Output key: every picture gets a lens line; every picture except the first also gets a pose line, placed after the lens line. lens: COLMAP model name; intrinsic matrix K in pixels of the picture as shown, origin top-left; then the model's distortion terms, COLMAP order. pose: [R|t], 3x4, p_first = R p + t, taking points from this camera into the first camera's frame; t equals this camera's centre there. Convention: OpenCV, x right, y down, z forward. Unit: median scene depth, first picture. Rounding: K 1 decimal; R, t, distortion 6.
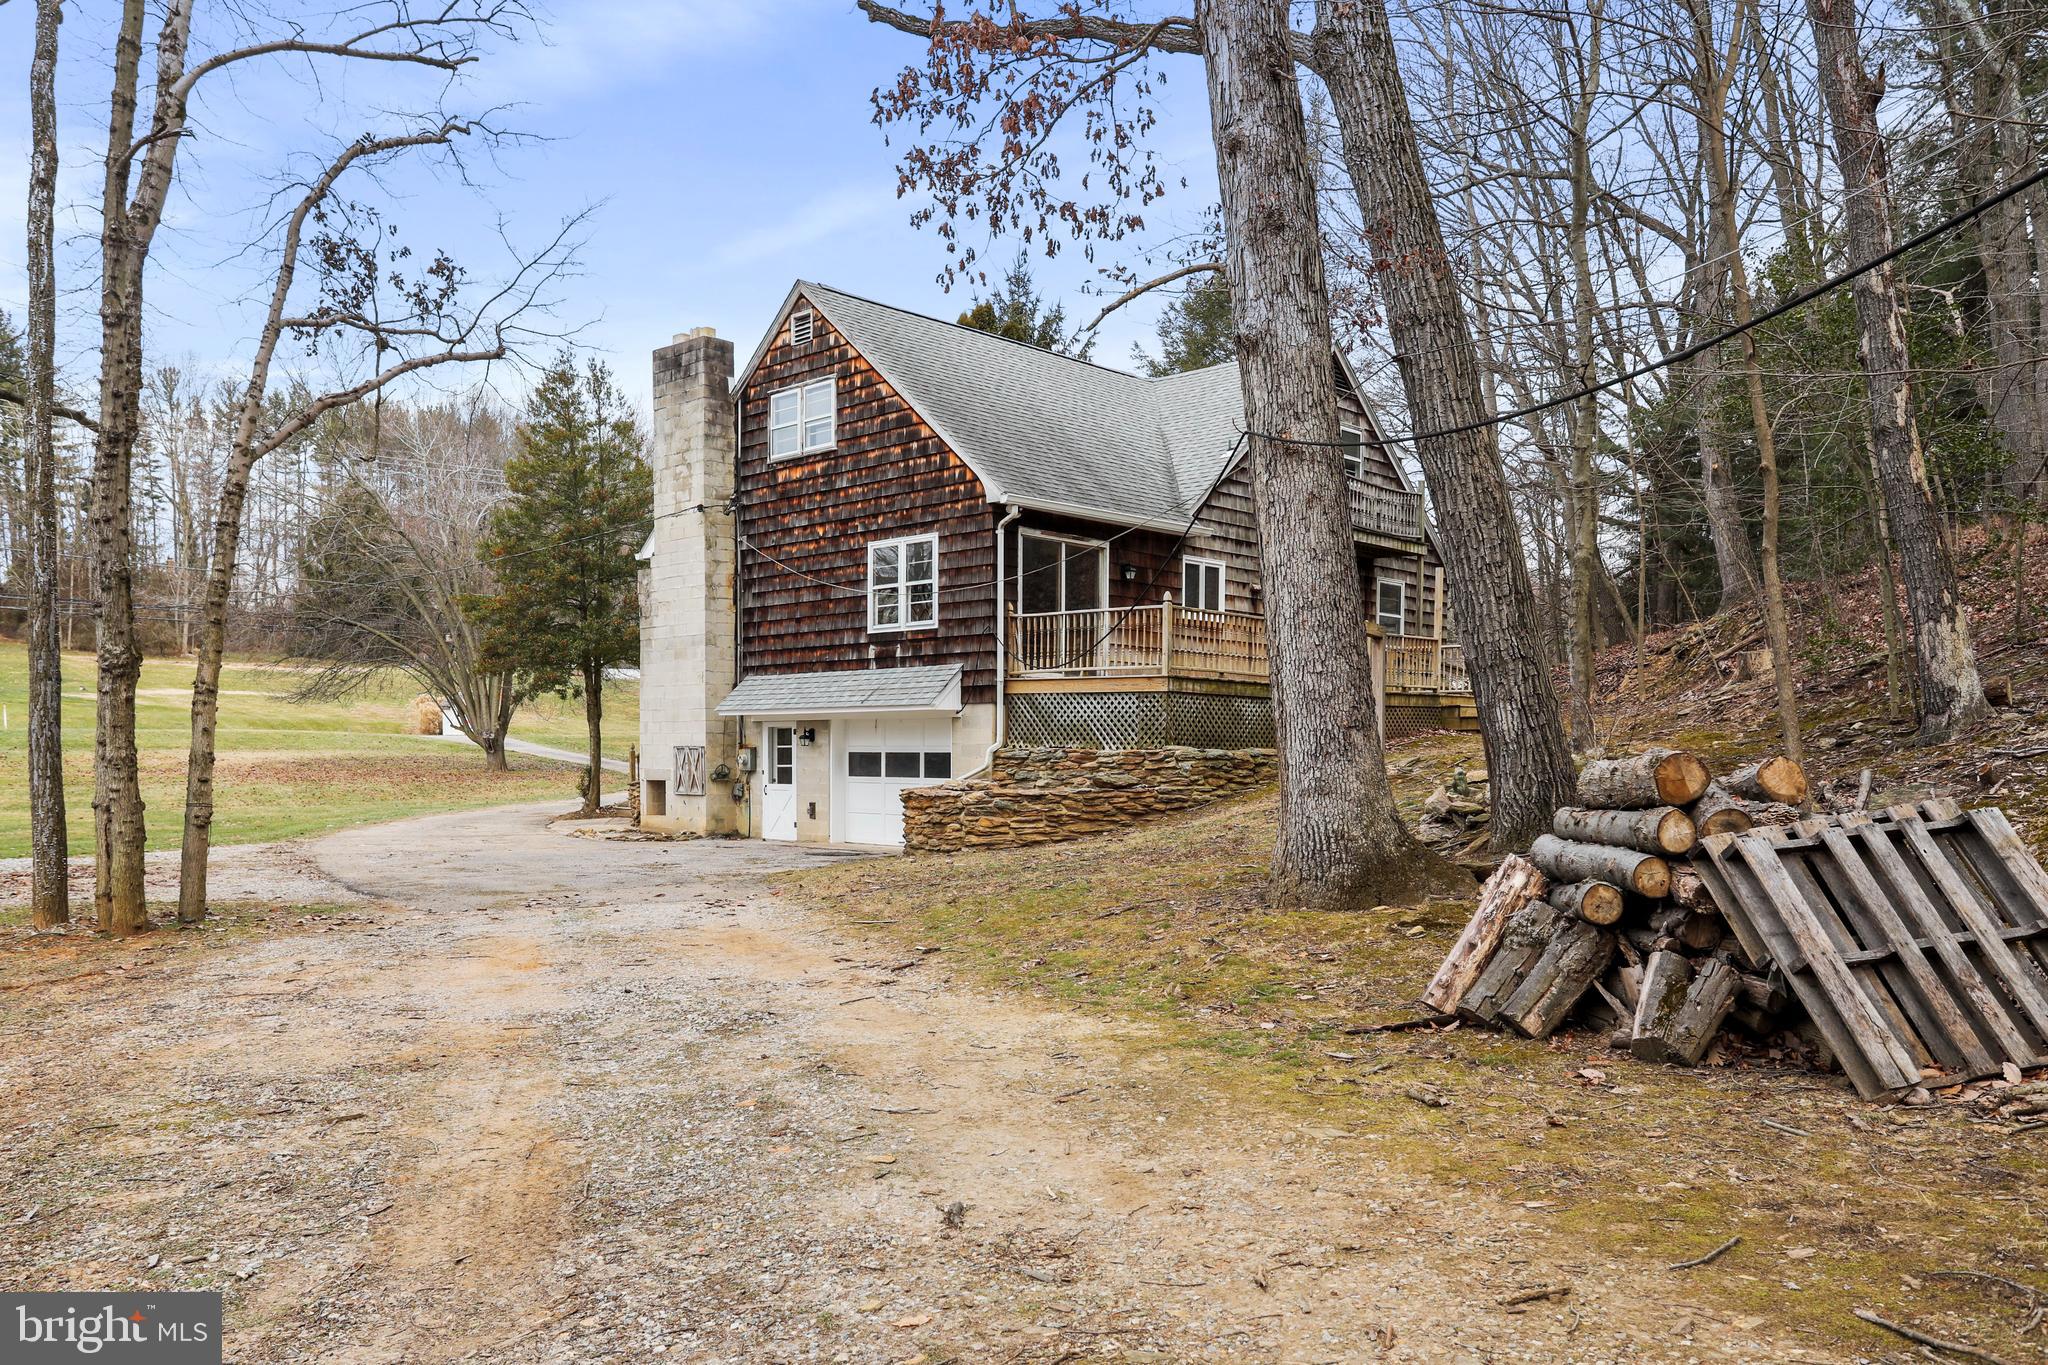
lens RADIAL K [[1490.3, 0, 1018.3], [0, 1490.3, 833.3], [0, 0, 1]] dist [0.000921, 0.001730]
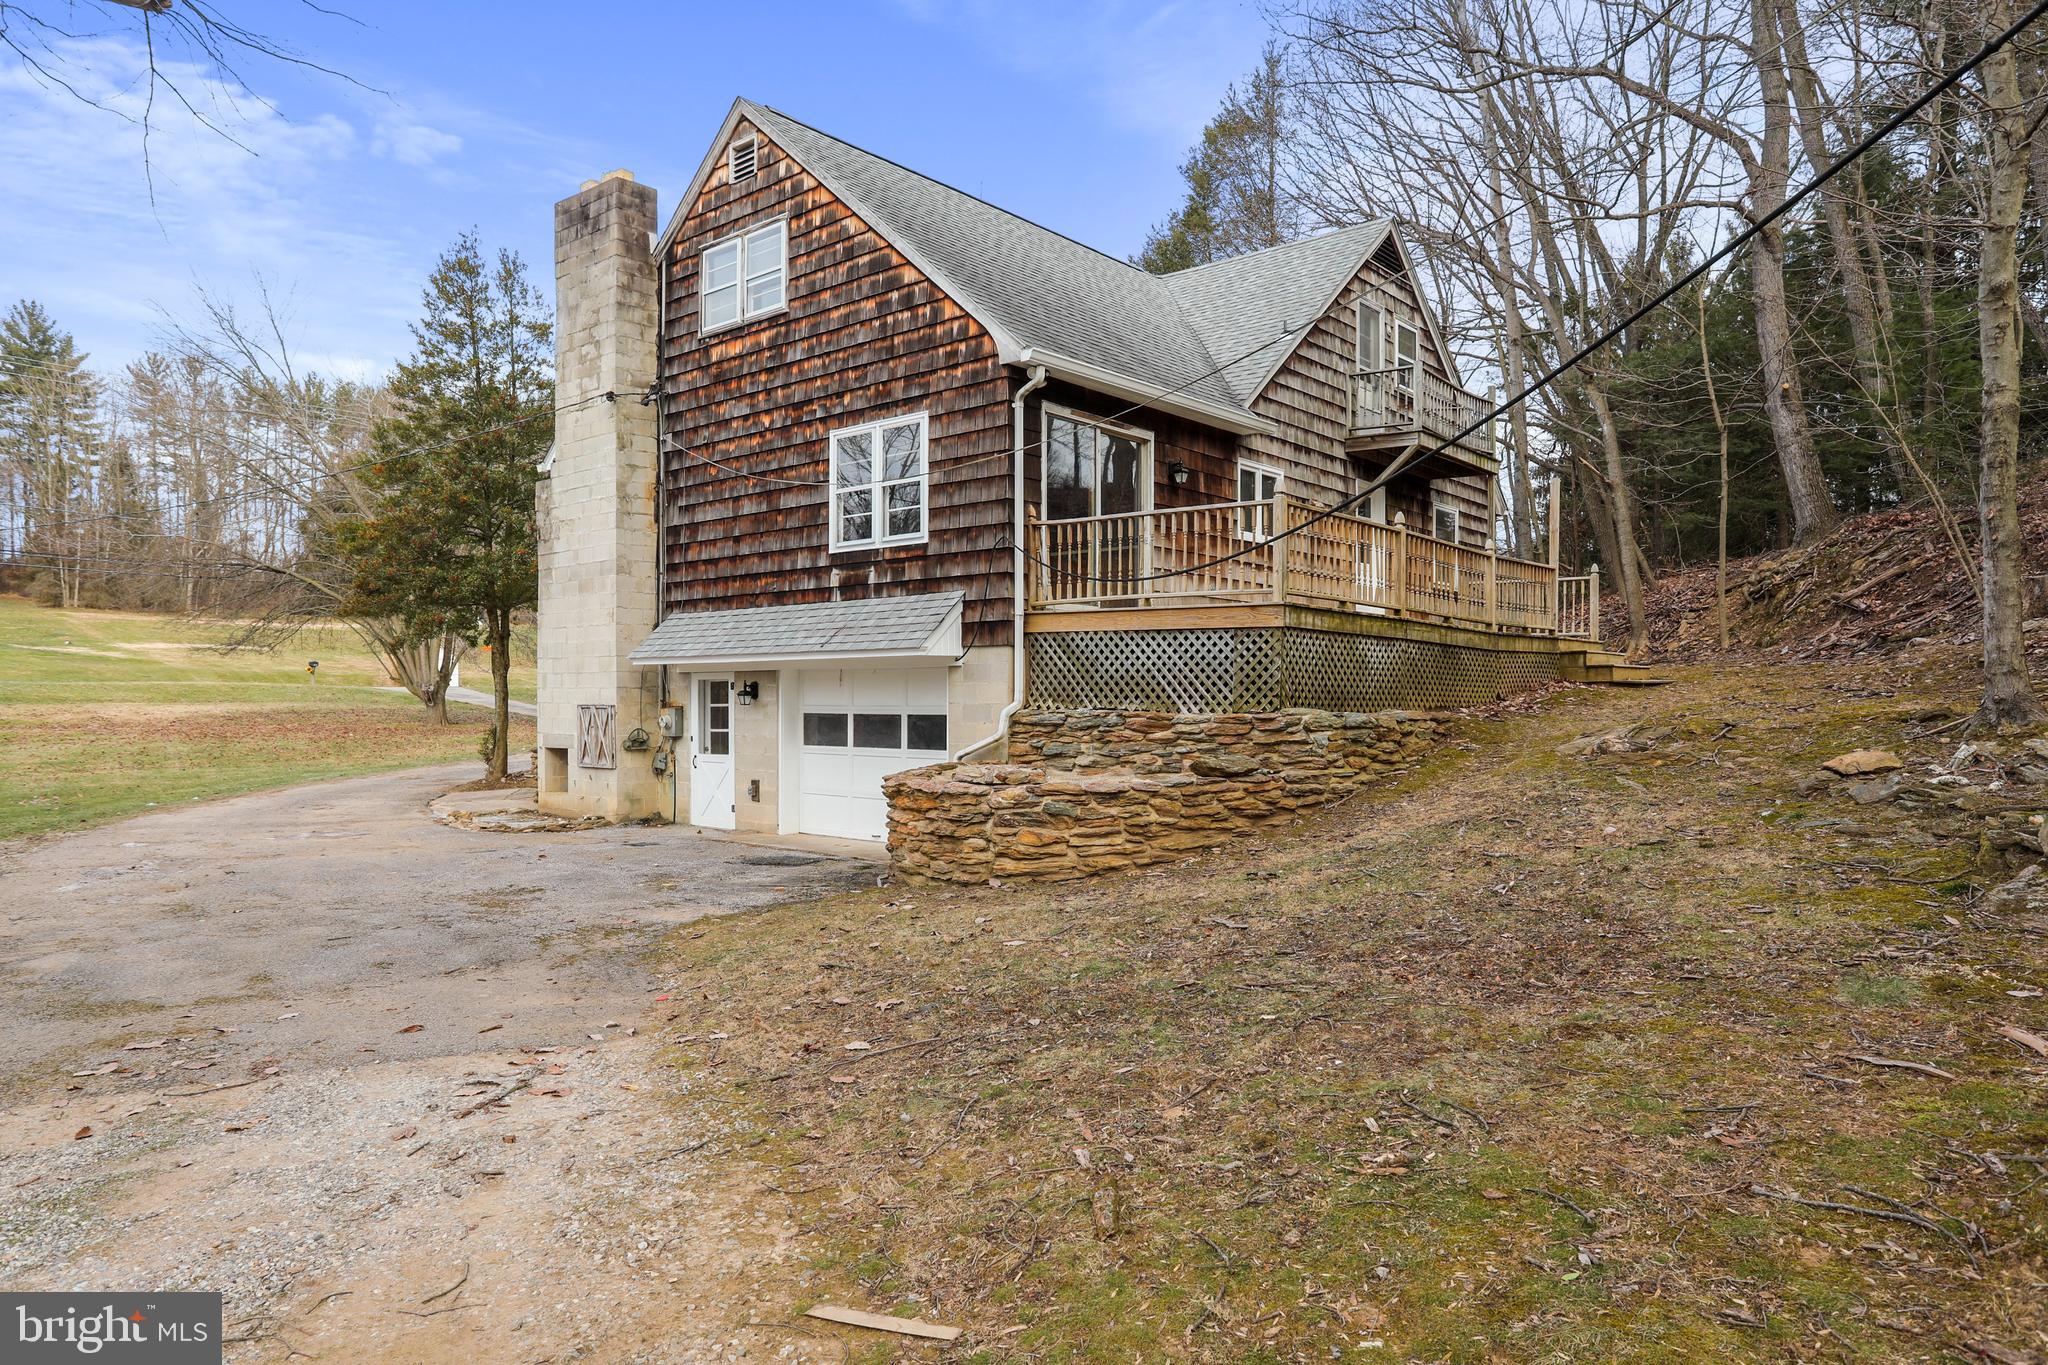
lens RADIAL K [[1272.7, 0, 1030.2], [0, 1272.7, 730.7], [0, 0, 1]] dist [-0.046165, 0.038920]
pose [[0.998152, -0.004585, 0.060590, -0.038672], [0.006314, 0.999577, -0.028372, -0.026567], [-0.060434, 0.028702, 0.997759, 0.353449]]
